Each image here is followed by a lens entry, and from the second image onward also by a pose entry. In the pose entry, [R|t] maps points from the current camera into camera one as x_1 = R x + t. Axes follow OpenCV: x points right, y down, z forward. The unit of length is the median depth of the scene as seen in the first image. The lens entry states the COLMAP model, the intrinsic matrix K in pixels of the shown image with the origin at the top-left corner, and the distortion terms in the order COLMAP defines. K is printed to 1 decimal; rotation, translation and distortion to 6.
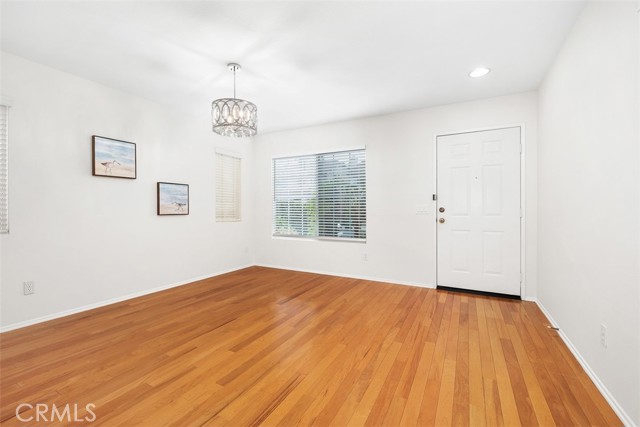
lens RADIAL K [[273.8, 0, 319.2], [0, 273.8, 211.0], [0, 0, 1]] dist [0.003849, -0.004370]
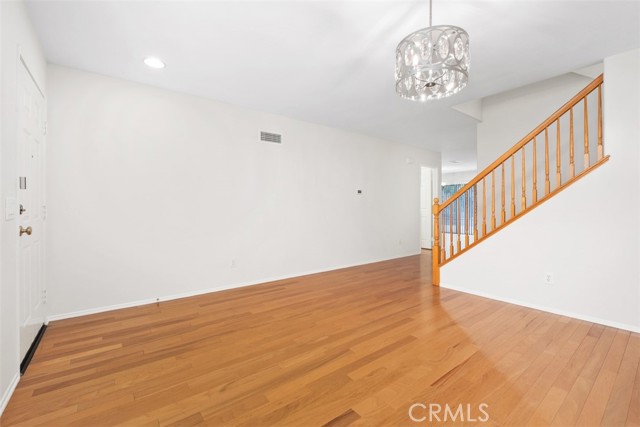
lens RADIAL K [[273.8, 0, 318.4], [0, 273.8, 208.3], [0, 0, 1]] dist [0.003849, -0.004370]
pose [[-0.913554, -0.004462, 0.406692, -0.410299], [0.001576, 0.999893, 0.014509, -0.021637], [-0.406714, 0.013896, -0.913450, 2.145284]]
